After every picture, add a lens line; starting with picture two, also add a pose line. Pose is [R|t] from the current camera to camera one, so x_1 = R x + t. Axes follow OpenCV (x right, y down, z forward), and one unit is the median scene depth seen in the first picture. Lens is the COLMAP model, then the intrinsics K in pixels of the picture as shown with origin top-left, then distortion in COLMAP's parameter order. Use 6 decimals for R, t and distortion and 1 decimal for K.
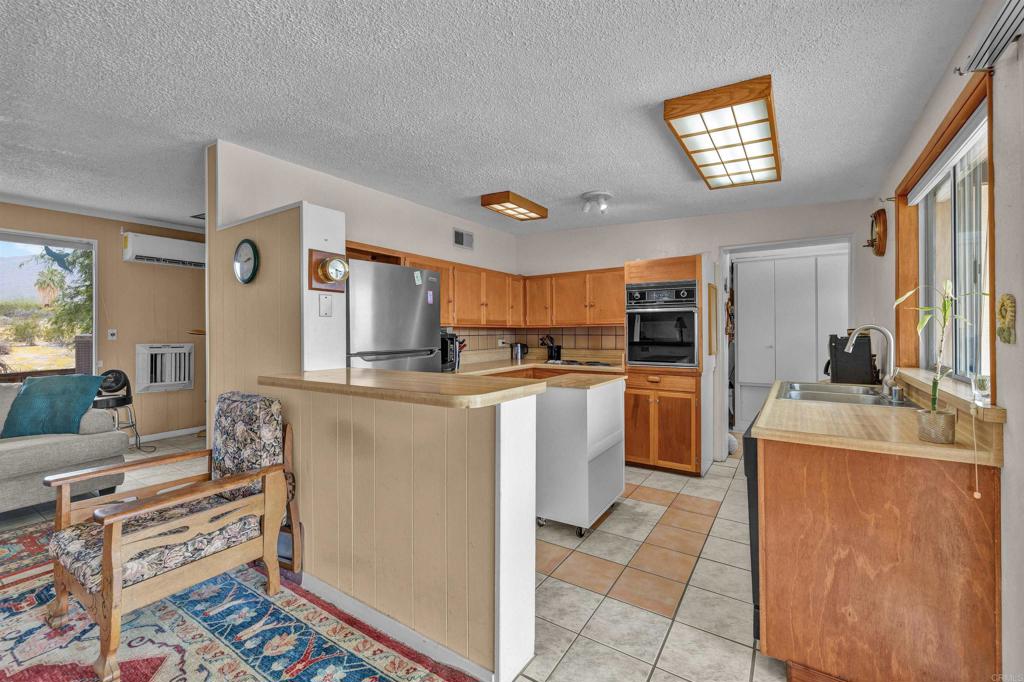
lens RADIAL K [[439.3, 0, 516.7], [0, 439.3, 334.2], [0, 0, 1]] dist [0.000065, 0.000305]
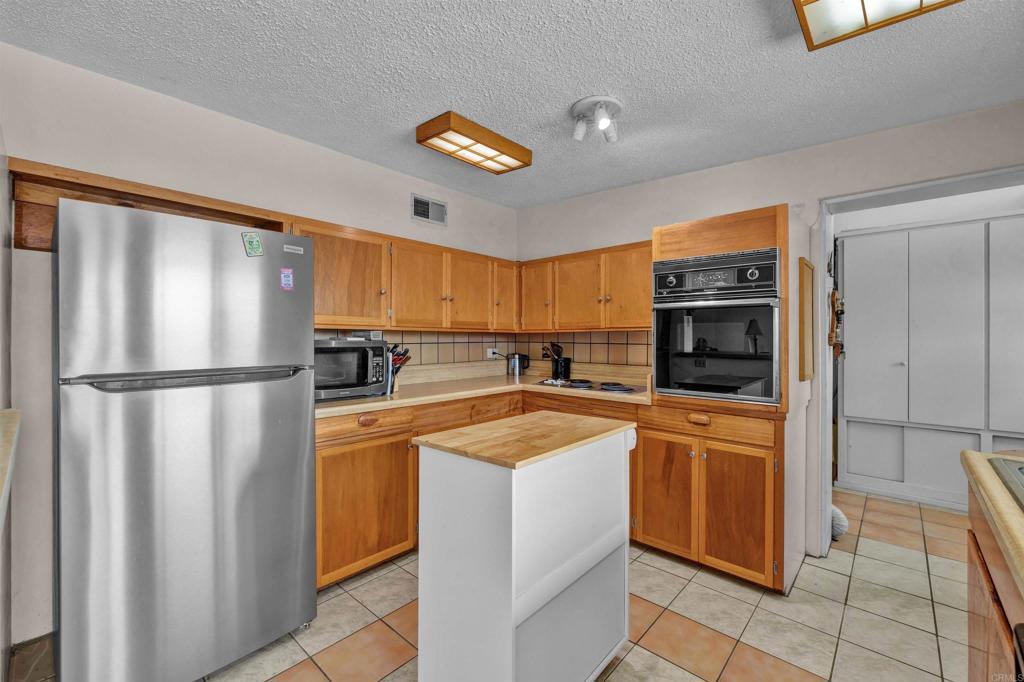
lens RADIAL K [[433.0, 0, 512.0], [0, 433.0, 341.0], [0, 0, 1]] dist [0.001622, 0.000460]
pose [[0.987167, 0.007722, -0.159506, 0.155717], [-0.007262, 0.999968, 0.003463, -0.004718], [0.159528, -0.002260, 0.987191, 0.380434]]
